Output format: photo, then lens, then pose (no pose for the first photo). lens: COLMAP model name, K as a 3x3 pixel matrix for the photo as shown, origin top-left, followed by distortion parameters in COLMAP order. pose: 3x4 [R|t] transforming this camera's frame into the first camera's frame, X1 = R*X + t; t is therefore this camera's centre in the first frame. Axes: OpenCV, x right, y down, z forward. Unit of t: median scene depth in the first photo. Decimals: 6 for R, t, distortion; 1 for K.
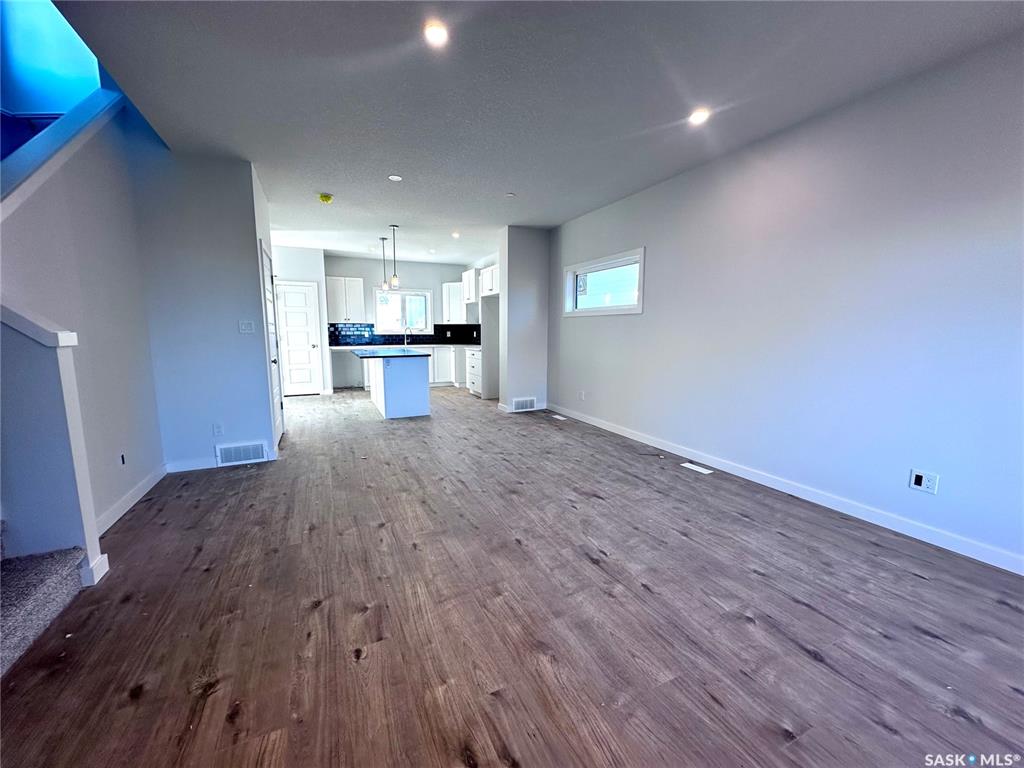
lens RADIAL K [[405.5, 0, 512.0], [0, 405.5, 384.0], [0, 0, 1]] dist [-0.003091, -0.000089]
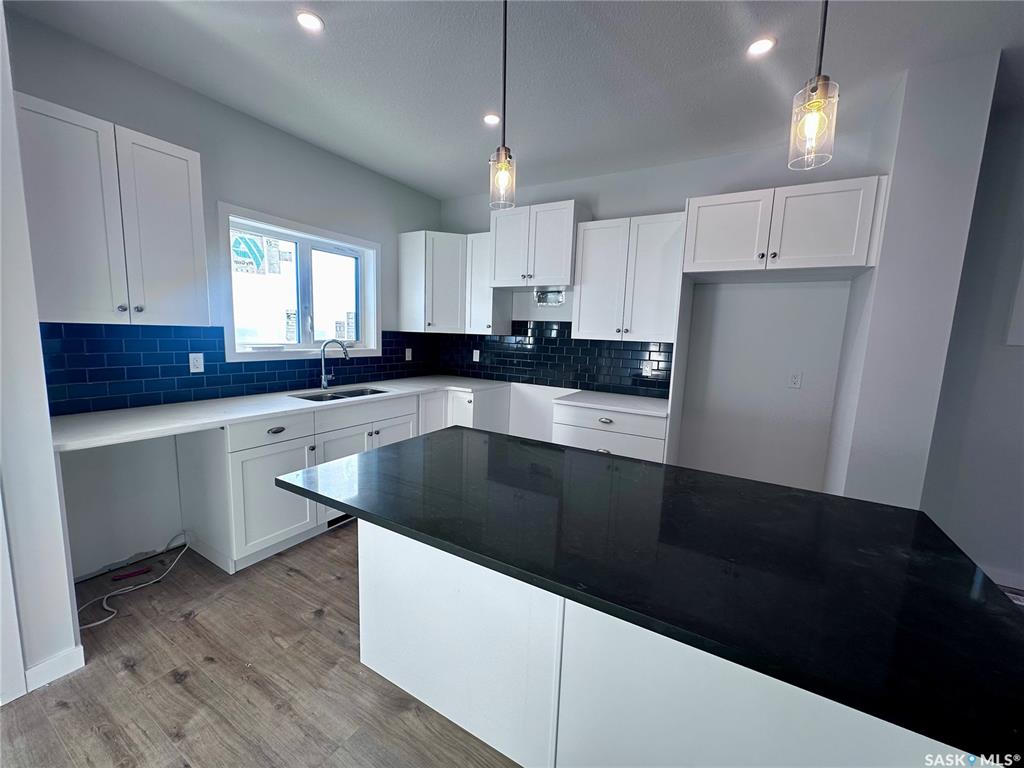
lens RADIAL K [[405.5, 0, 512.0], [0, 405.5, 384.0], [0, 0, 1]] dist [-0.003091, -0.000089]
pose [[0.820234, -0.048810, 0.569943, -0.330065], [0.048749, 0.998693, 0.015371, -0.098127], [-0.569948, 0.015176, 0.821541, 0.619572]]
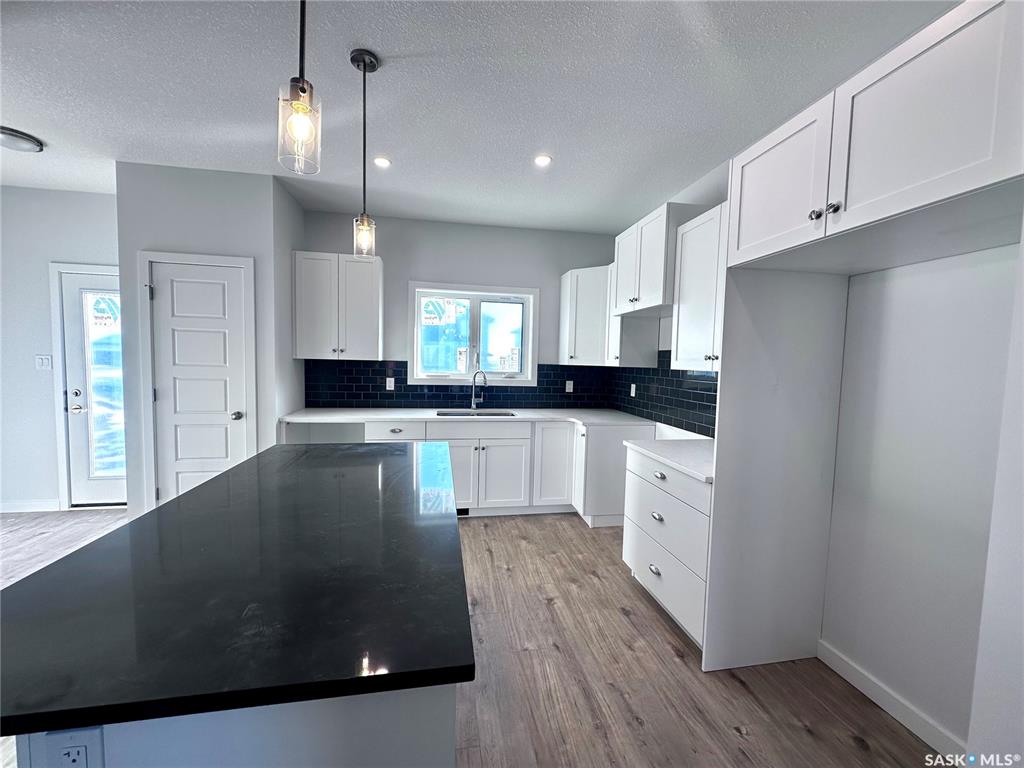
lens RADIAL K [[414.1, 0, 512.0], [0, 414.1, 384.0], [0, 0, 1]] dist [0.020820, -0.000028]
pose [[0.967759, 0.031364, -0.249916, -0.108871], [-0.053164, 0.995298, -0.080961, -0.089631], [0.246202, 0.091637, 0.964877, 0.570508]]
